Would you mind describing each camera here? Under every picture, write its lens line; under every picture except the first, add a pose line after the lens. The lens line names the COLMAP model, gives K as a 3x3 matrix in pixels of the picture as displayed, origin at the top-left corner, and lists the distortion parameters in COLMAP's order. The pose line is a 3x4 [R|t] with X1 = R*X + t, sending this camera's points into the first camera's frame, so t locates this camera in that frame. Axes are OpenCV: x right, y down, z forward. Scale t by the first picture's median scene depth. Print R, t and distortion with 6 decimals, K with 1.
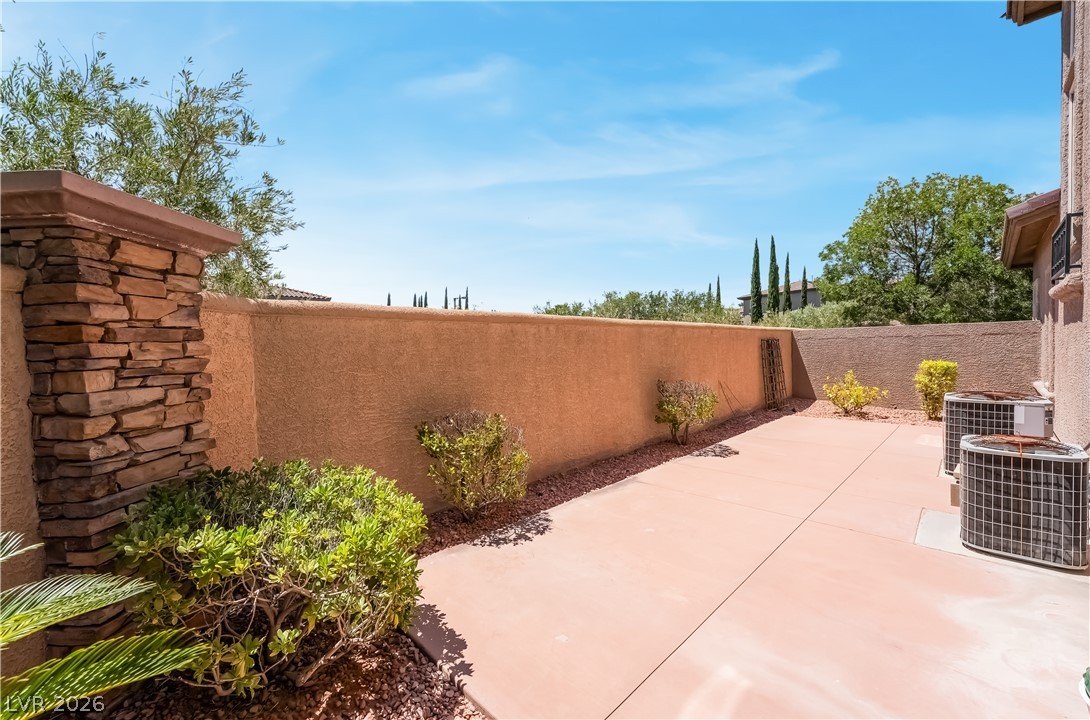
lens RADIAL K [[441.3, 0, 546.5], [0, 441.3, 363.0], [0, 0, 1]] dist [-0.004822, 0.000854]
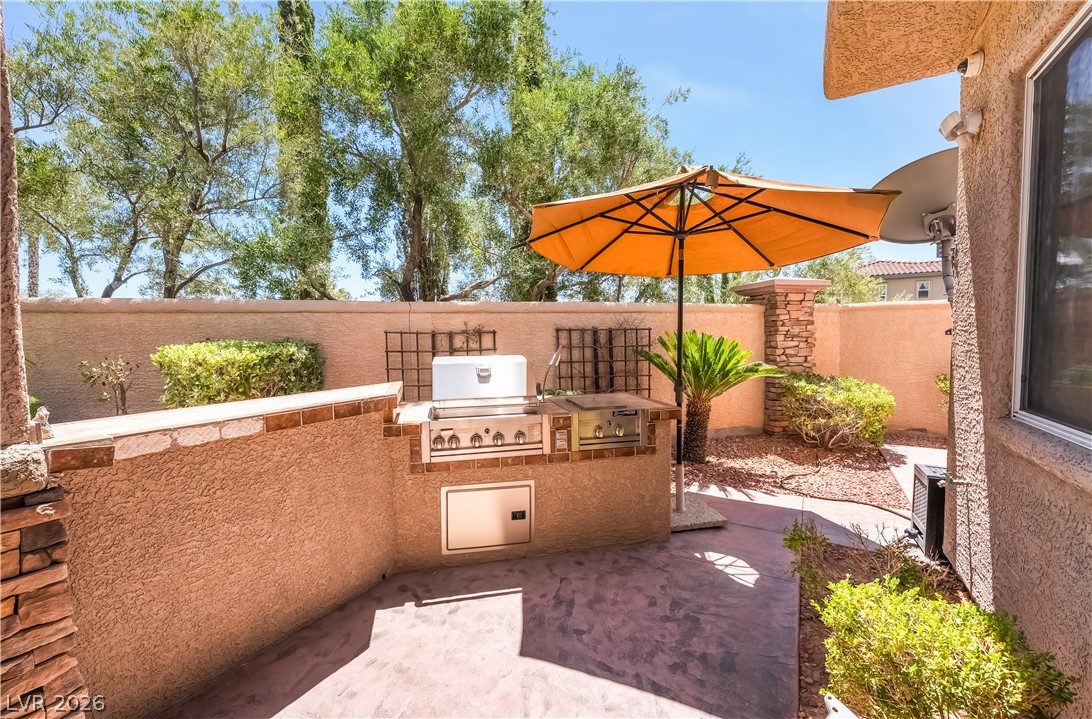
lens RADIAL K [[442.1, 0, 544.2], [0, 442.1, 357.5], [0, 0, 1]] dist [-0.004822, 0.000854]
pose [[0.262448, 0.063677, -0.962843, 1.382887], [-0.024977, 0.997934, 0.059190, 0.029129], [0.964623, 0.008515, 0.263497, -1.274184]]
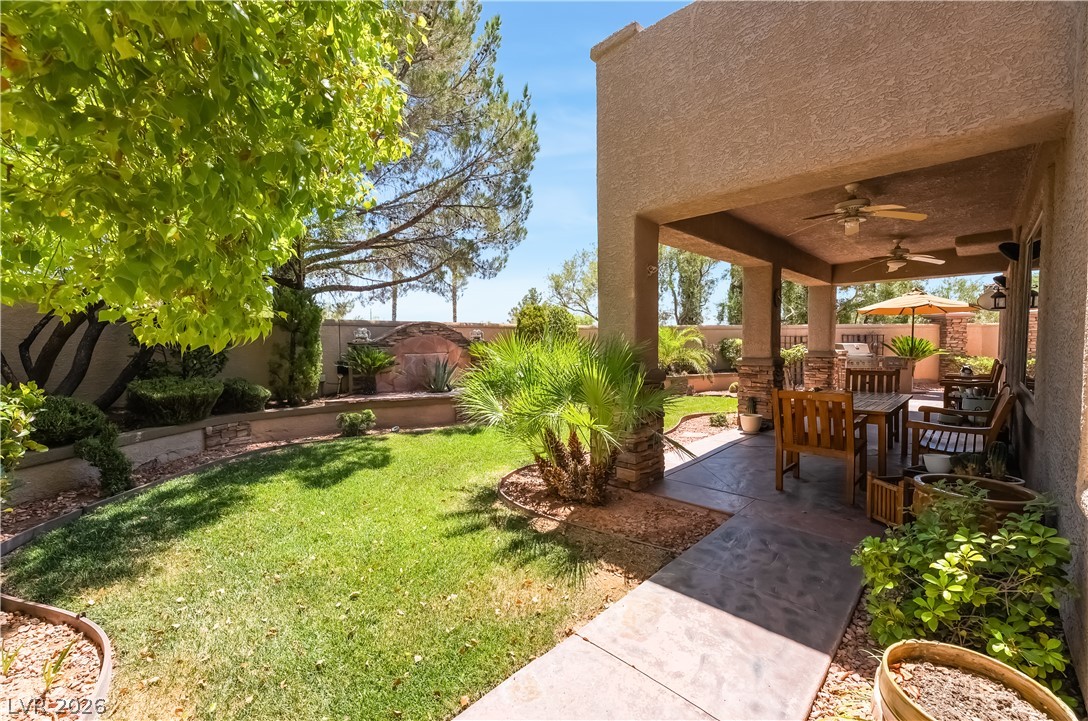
lens RADIAL K [[440.5, 0, 538.6], [0, 440.5, 360.3], [0, 0, 1]] dist [-0.004822, 0.000854]
pose [[0.009099, 0.066898, -0.997718, 5.046381], [-0.025728, 0.997445, 0.066646, 0.067449], [0.999628, 0.025063, 0.010797, -4.764291]]
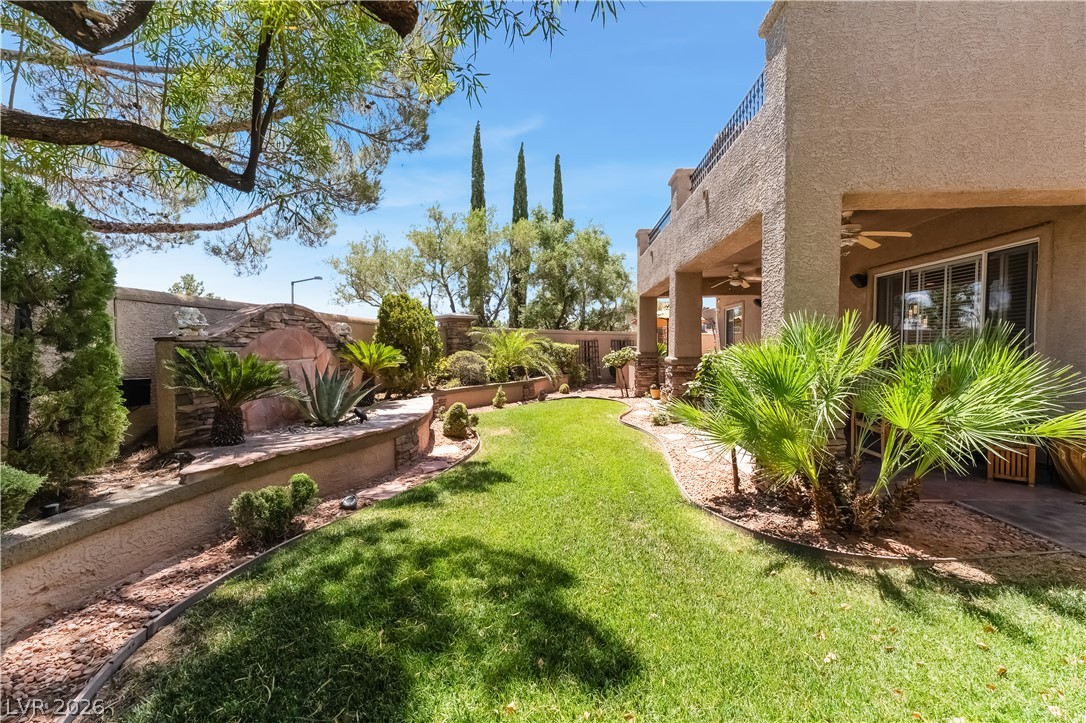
lens RADIAL K [[442.7, 0, 547.2], [0, 442.7, 360.1], [0, 0, 1]] dist [-0.000887, -0.000523]
pose [[0.679055, 0.043211, -0.732815, 3.702424], [-0.035036, 0.999036, 0.026444, 0.186560], [0.733251, 0.007718, 0.679914, -6.244553]]
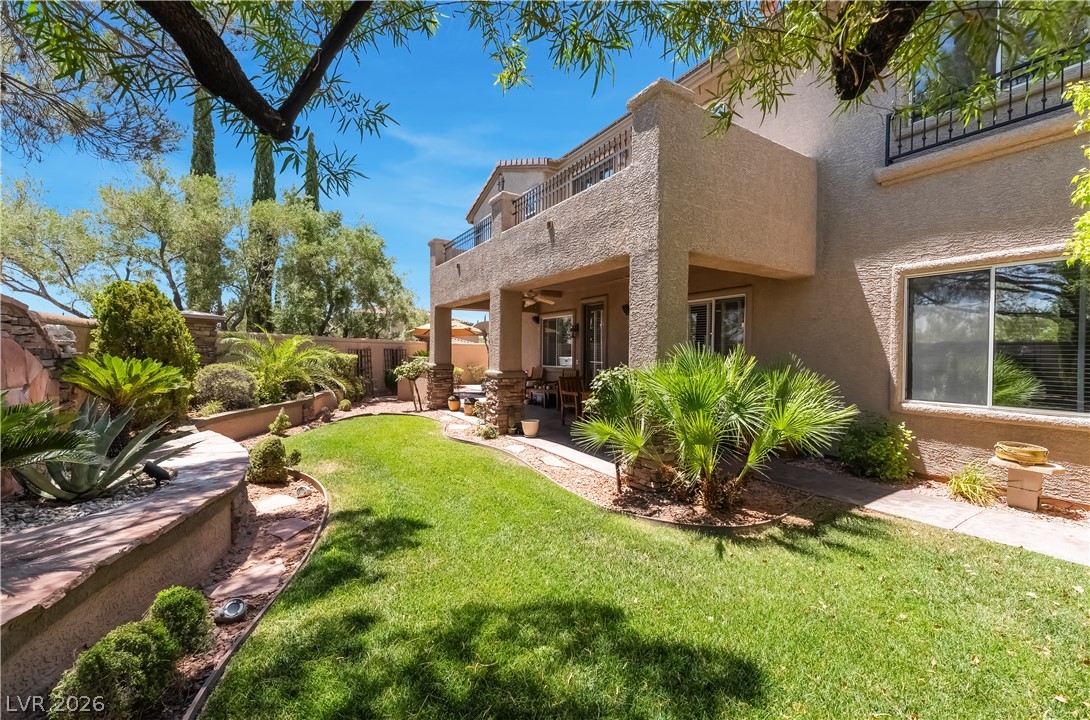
lens RADIAL K [[441.3, 0, 551.7], [0, 441.3, 356.1], [0, 0, 1]] dist [-0.004822, 0.000854]
pose [[0.978663, 0.033334, -0.202752, 3.029649], [-0.037784, 0.999122, -0.018117, 0.151089], [0.201970, 0.025391, 0.979063, -6.555296]]
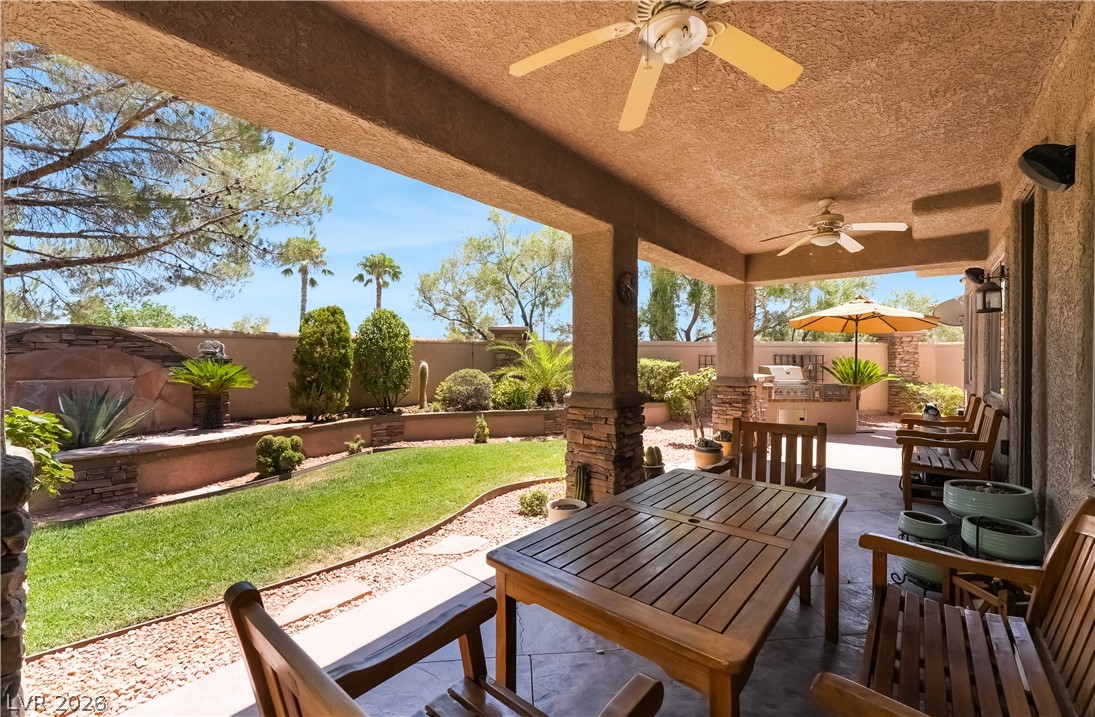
lens RADIAL K [[448.0, 0, 541.5], [0, 448.0, 359.8], [0, 0, 1]] dist [-0.002054, -0.000076]
pose [[0.094566, 0.026632, -0.995162, 3.720416], [-0.037377, 0.999032, 0.023183, 0.049626], [0.994817, 0.035004, 0.095470, -3.574776]]
